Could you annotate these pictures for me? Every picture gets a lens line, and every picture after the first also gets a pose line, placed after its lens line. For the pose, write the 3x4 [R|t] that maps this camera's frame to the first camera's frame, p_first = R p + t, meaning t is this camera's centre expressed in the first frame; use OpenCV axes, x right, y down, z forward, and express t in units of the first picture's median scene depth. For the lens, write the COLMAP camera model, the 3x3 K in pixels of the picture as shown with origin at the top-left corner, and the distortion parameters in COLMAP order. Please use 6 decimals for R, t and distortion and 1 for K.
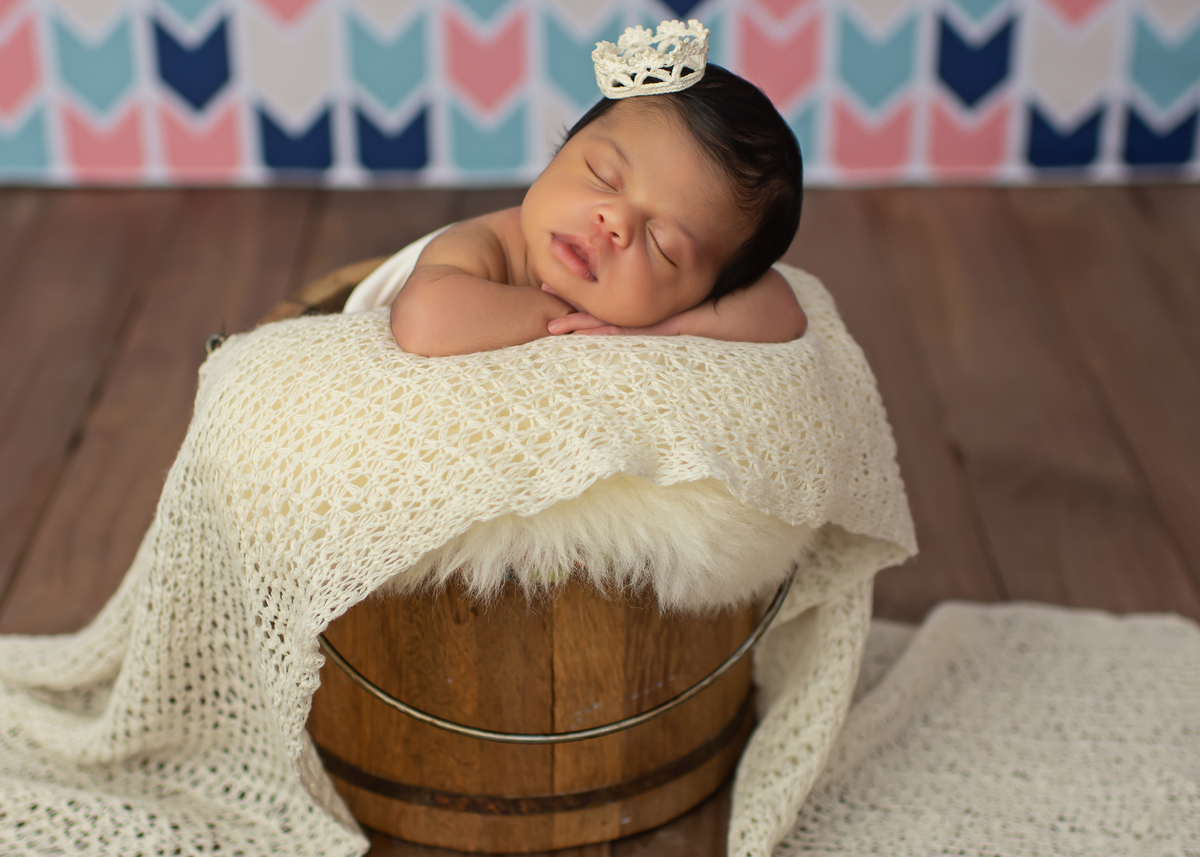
lens RADIAL K [[1948.3, 0, 619.7], [0, 1948.3, 363.2], [0, 0, 1]] dist [-0.006149, 0.083555]
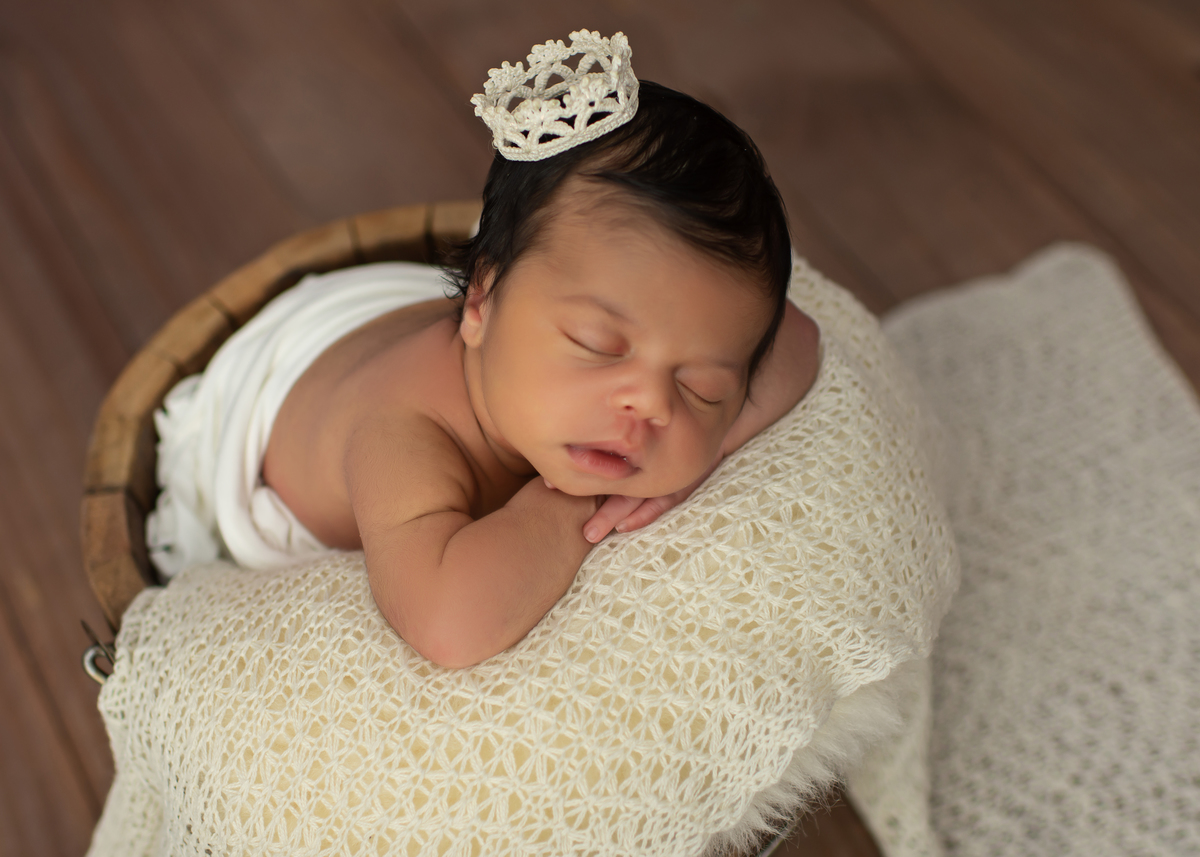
lens RADIAL K [[1948.3, 0, 619.7], [0, 1948.3, 363.2], [0, 0, 1]] dist [-0.006149, 0.083555]
pose [[0.875105, -0.439016, 0.203608, -0.156125], [0.323770, 0.843839, 0.427912, -0.412317], [-0.359672, -0.308546, 0.880588, 0.366500]]
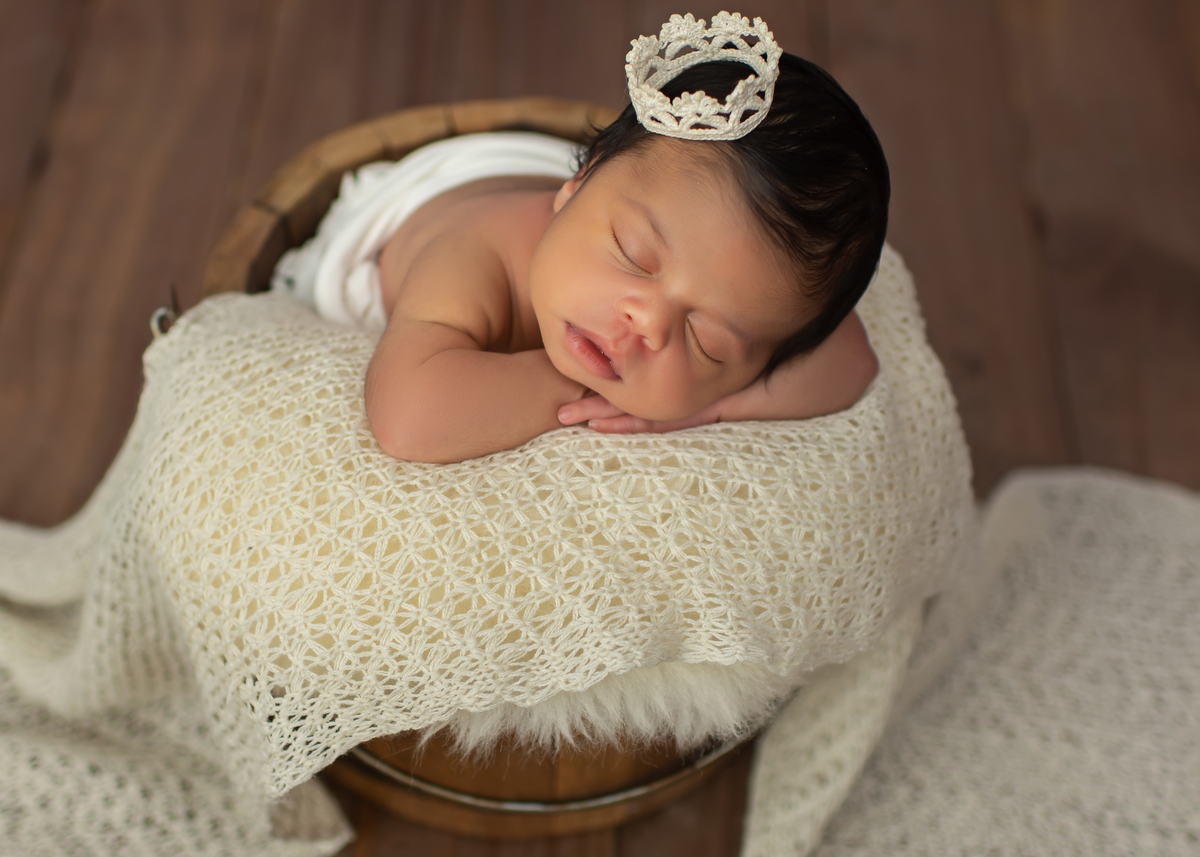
lens RADIAL K [[1948.3, 0, 619.7], [0, 1948.3, 363.2], [0, 0, 1]] dist [-0.006149, 0.083555]
pose [[0.998783, 0.047467, -0.013393, -0.001626], [-0.039366, 0.930836, 0.363311, -0.349997], [0.029712, -0.362342, 0.931571, 0.262770]]
